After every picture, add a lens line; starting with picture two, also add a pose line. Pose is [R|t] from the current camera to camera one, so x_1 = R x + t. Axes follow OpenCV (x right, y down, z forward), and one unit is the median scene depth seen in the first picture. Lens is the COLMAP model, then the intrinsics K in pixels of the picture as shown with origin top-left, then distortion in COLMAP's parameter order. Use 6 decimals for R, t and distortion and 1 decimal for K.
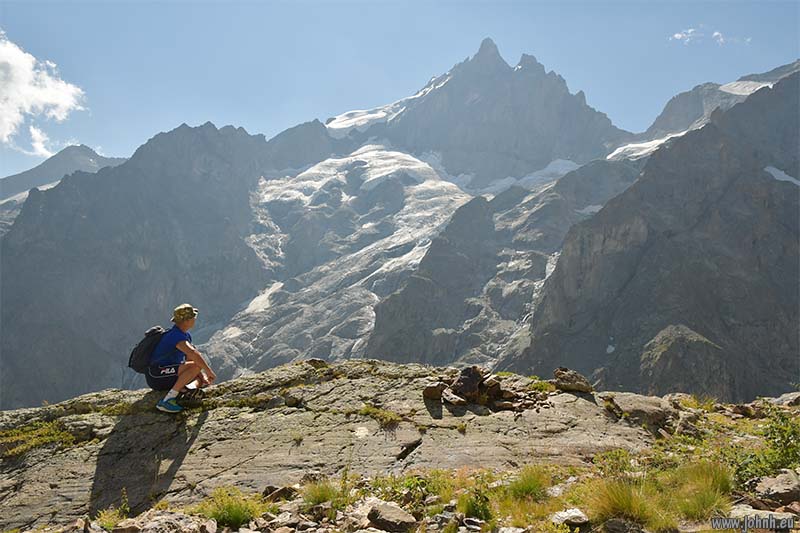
lens RADIAL K [[519.8, 0, 400.0], [0, 519.8, 266.5], [0, 0, 1]] dist [0.005518, 0.000808]
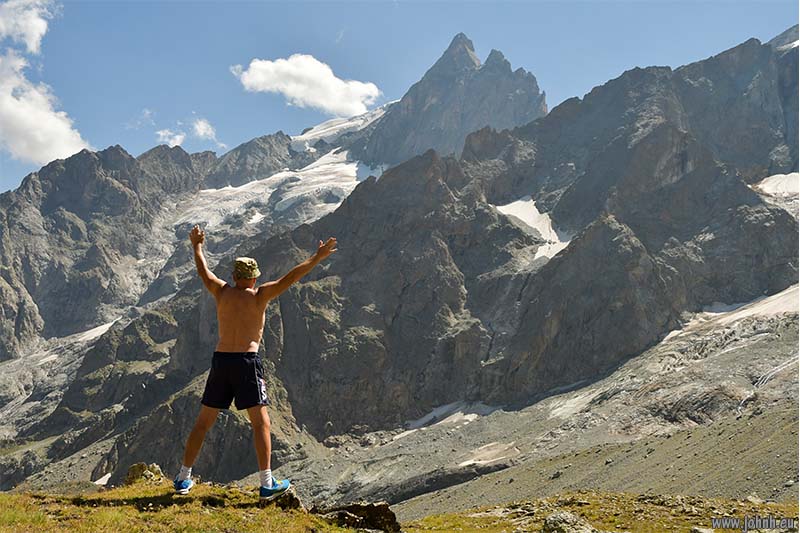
lens RADIAL K [[602.9, 0, 400.0], [0, 602.9, 266.5], [0, 0, 1]] dist [-0.013907, -0.005172]
pose [[0.977726, 0.012198, -0.209529, 0.358657], [-0.017785, 0.999534, -0.024798, -0.023423], [0.209129, 0.027973, 0.977488, -0.003682]]
